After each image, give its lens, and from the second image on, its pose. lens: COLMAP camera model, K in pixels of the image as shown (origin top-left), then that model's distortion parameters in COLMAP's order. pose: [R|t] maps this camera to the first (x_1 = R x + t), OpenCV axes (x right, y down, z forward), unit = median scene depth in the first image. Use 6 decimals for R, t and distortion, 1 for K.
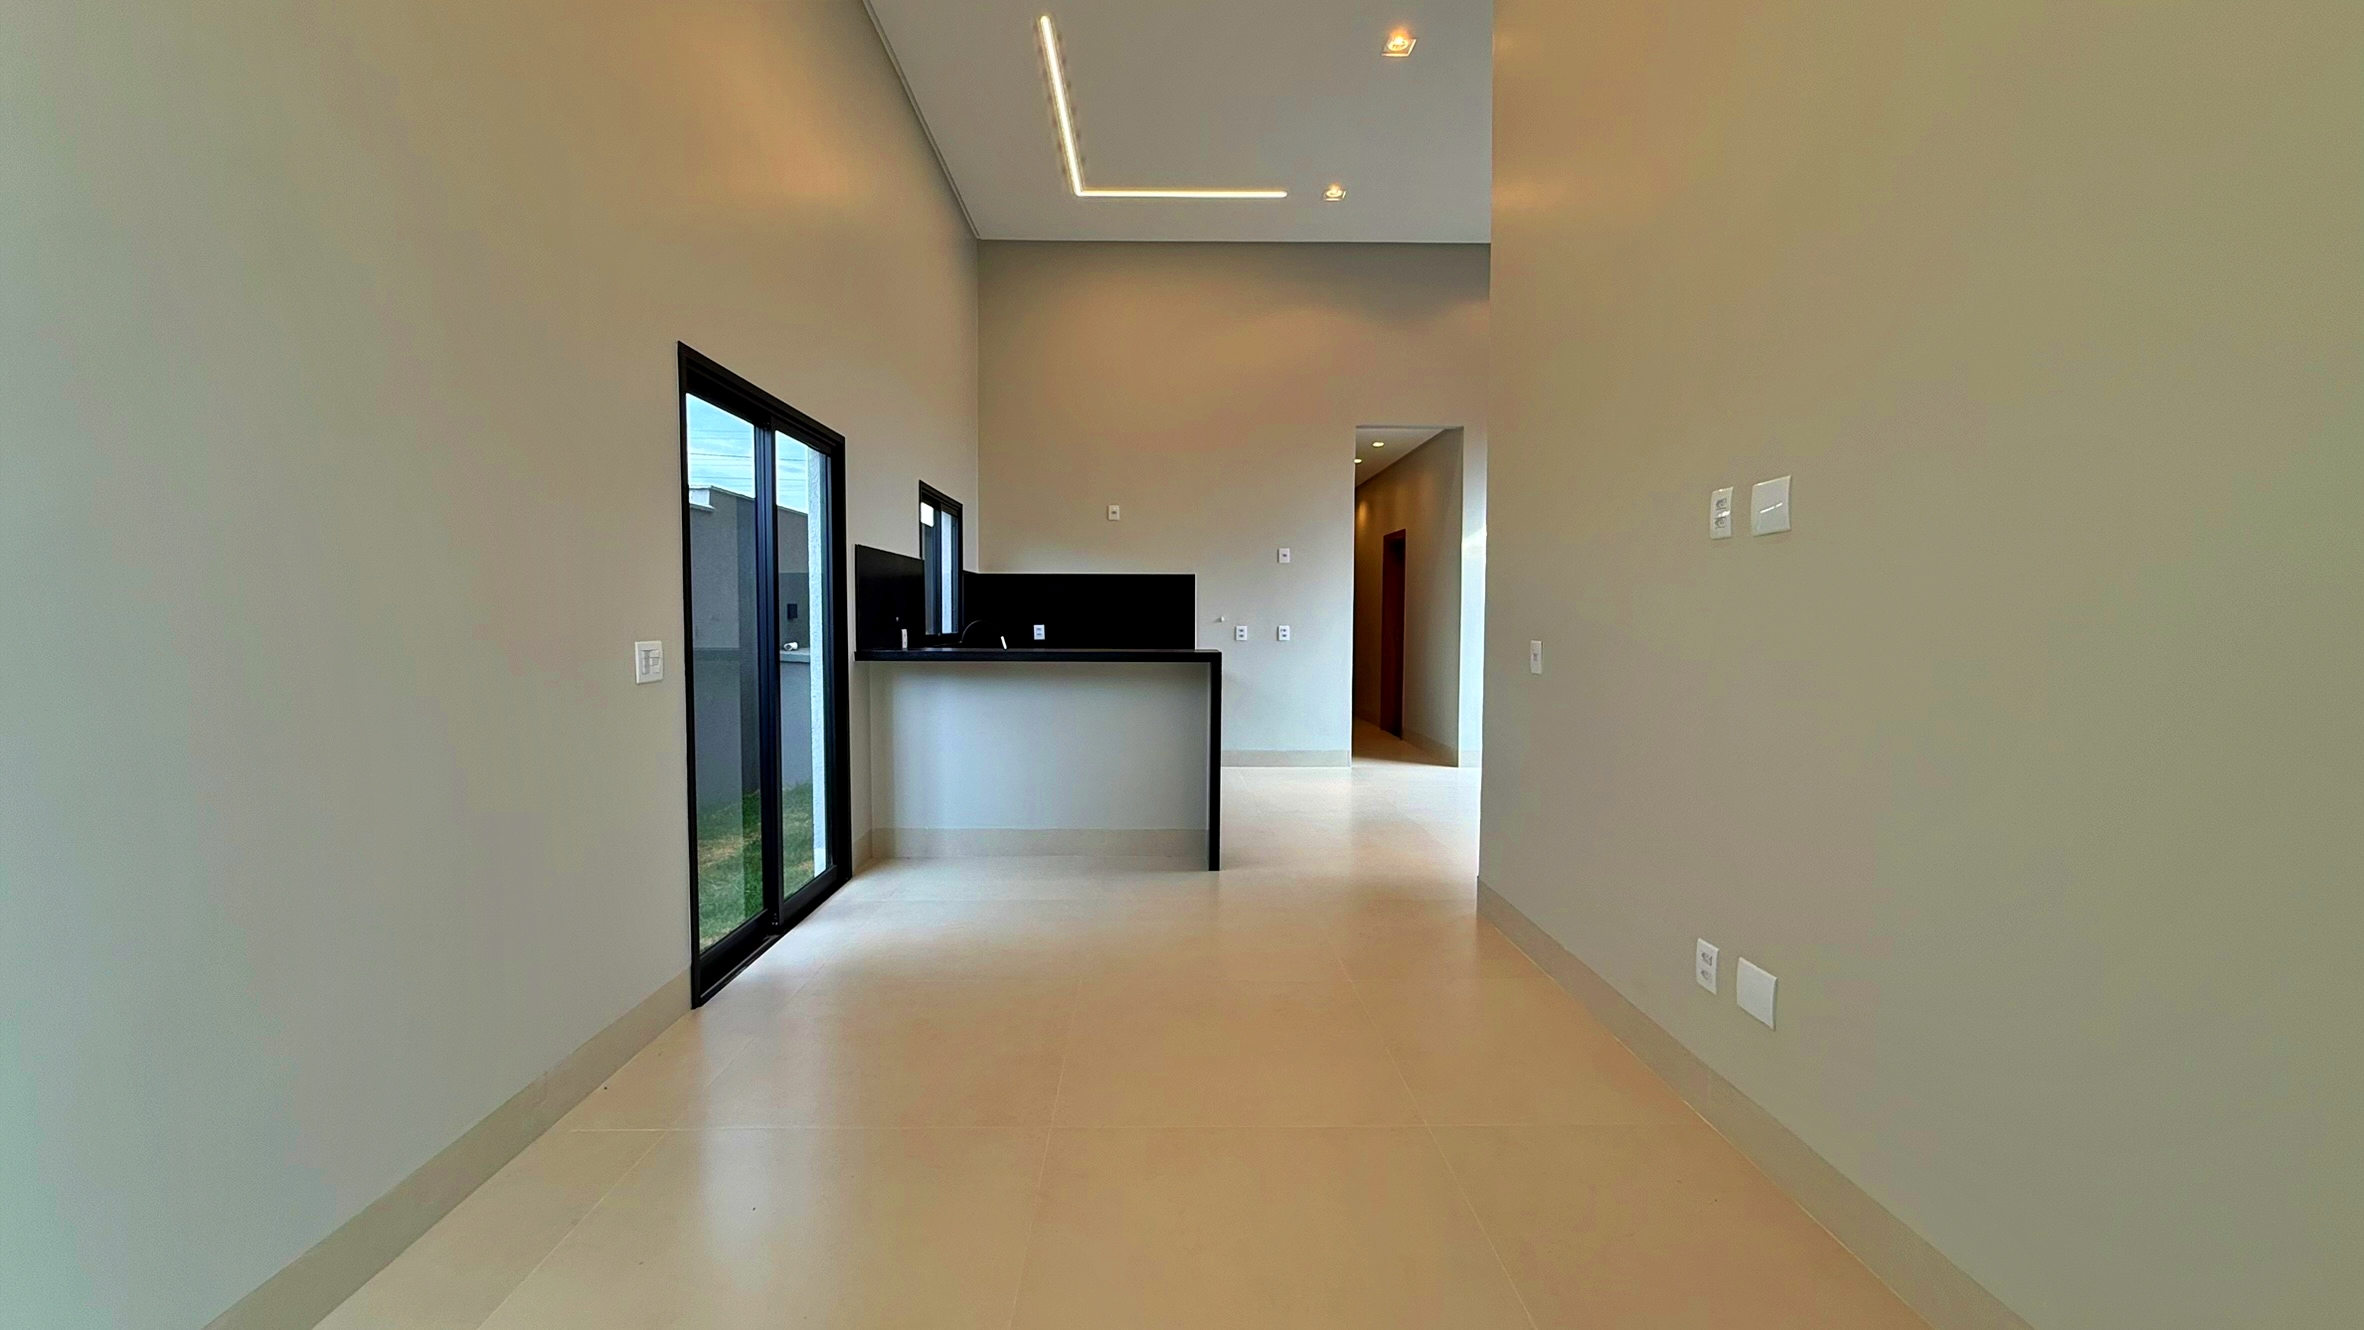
lens RADIAL K [[943.4, 0, 1172.8], [0, 943.4, 662.8], [0, 0, 1]] dist [0.001937, -0.000239]
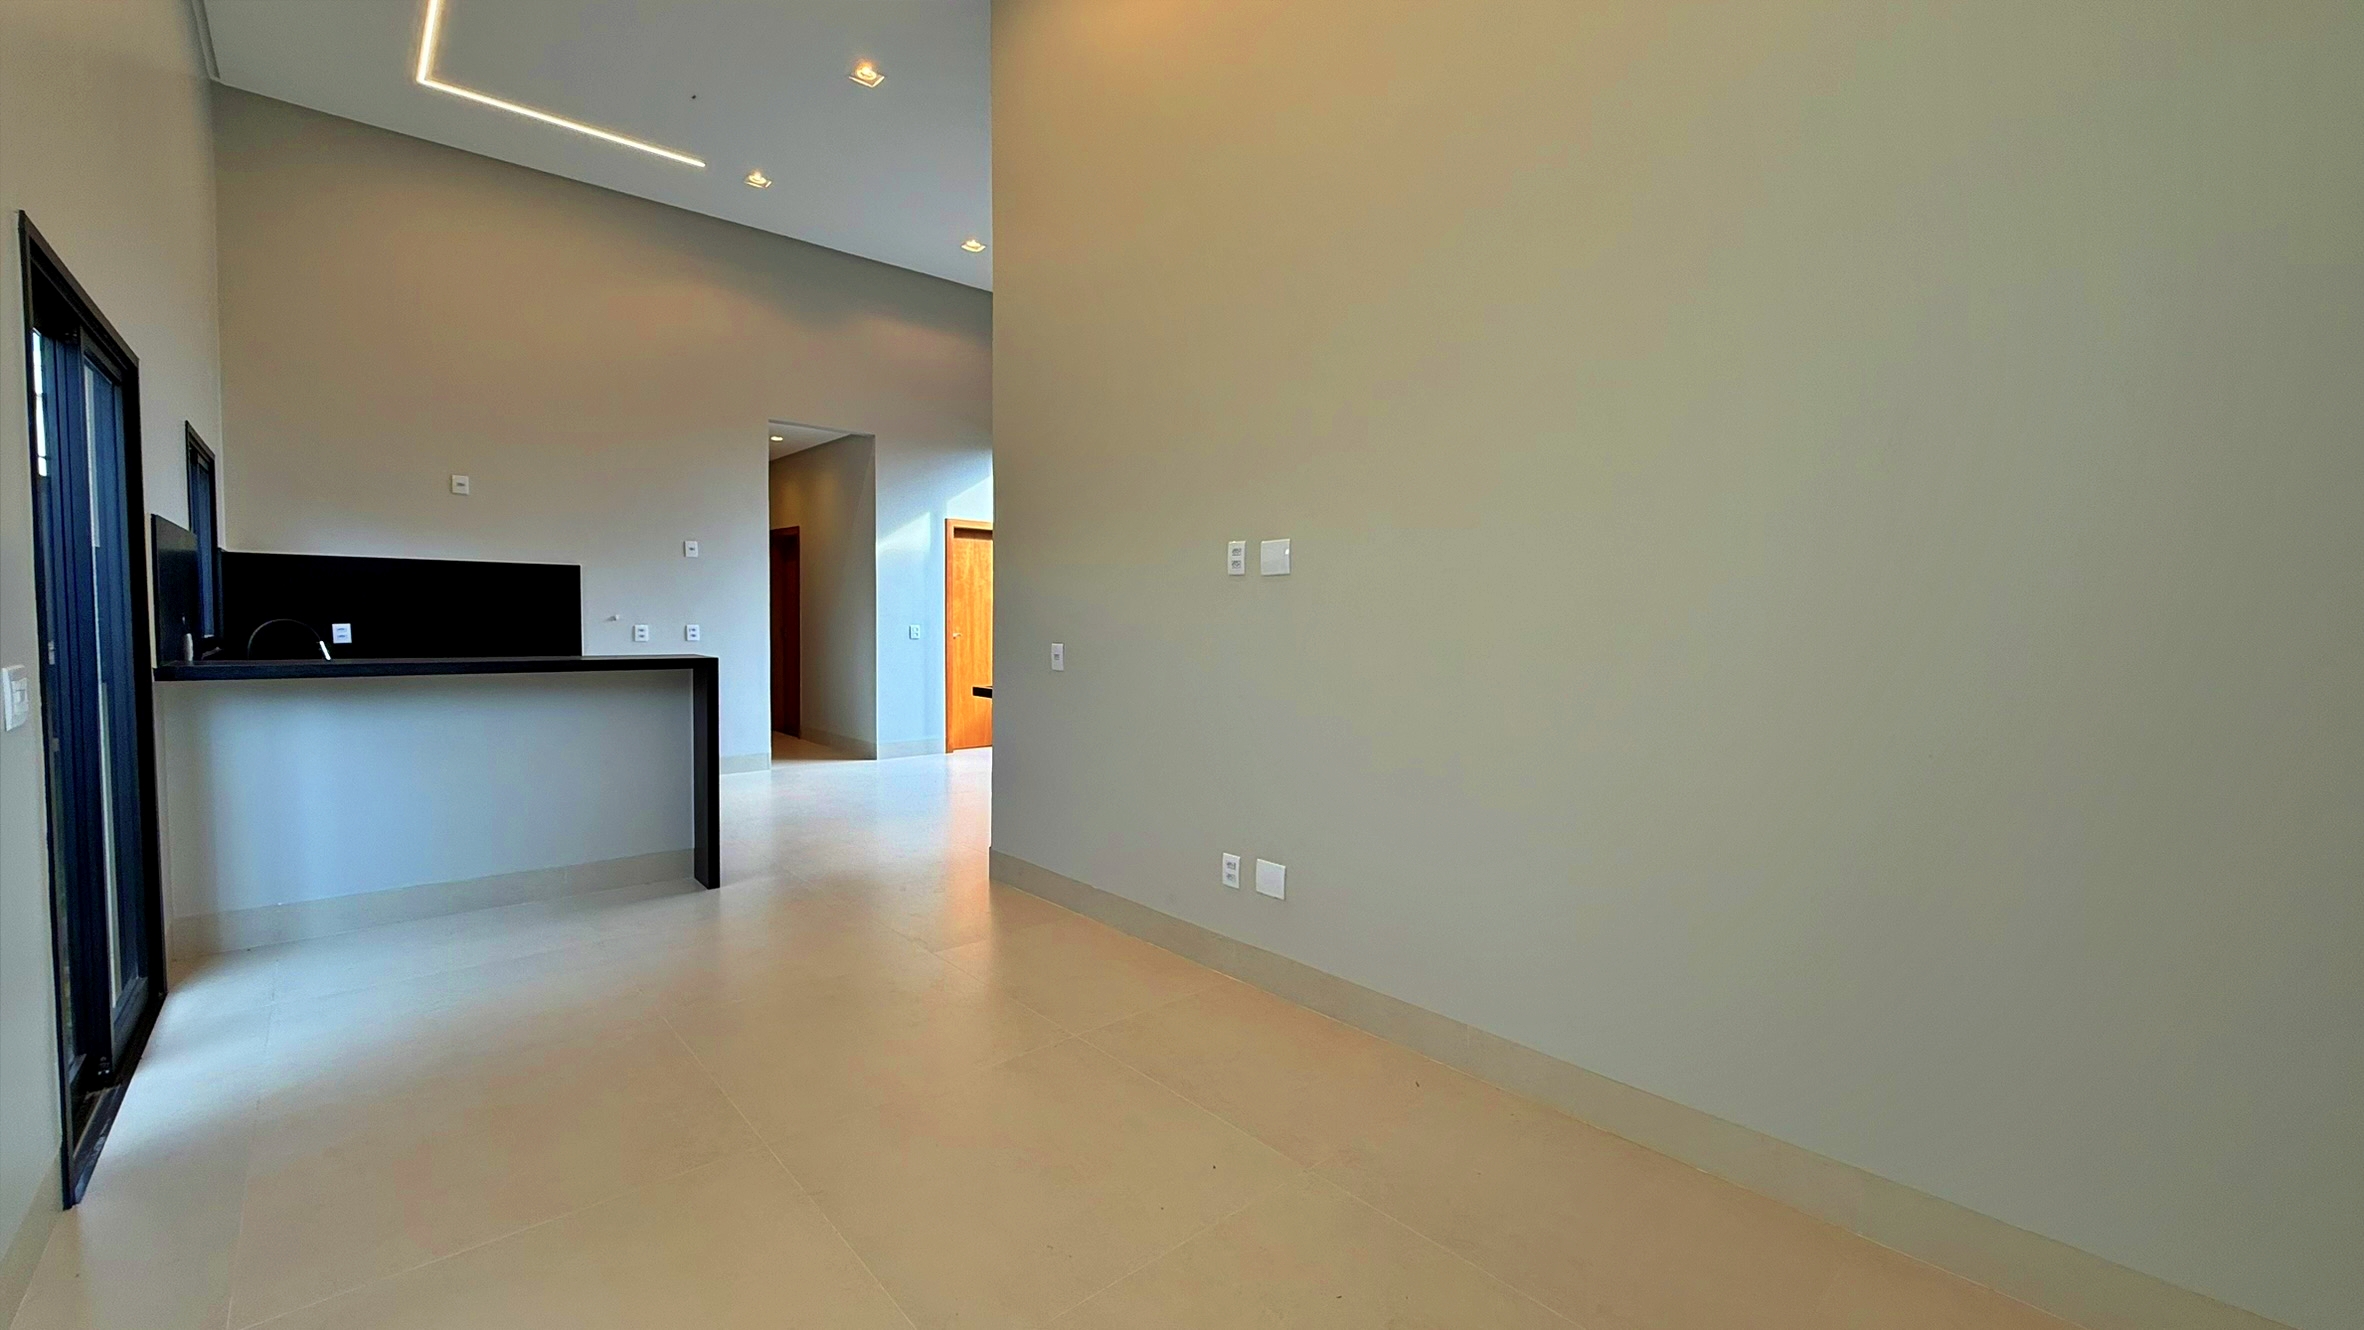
lens RADIAL K [[943.4, 0, 1172.8], [0, 943.4, 662.8], [0, 0, 1]] dist [0.001937, -0.000239]
pose [[0.756977, -0.026066, 0.652922, -0.206540], [0.021257, 0.999658, 0.015263, -0.009679], [-0.653096, 0.002326, 0.757272, -0.016276]]
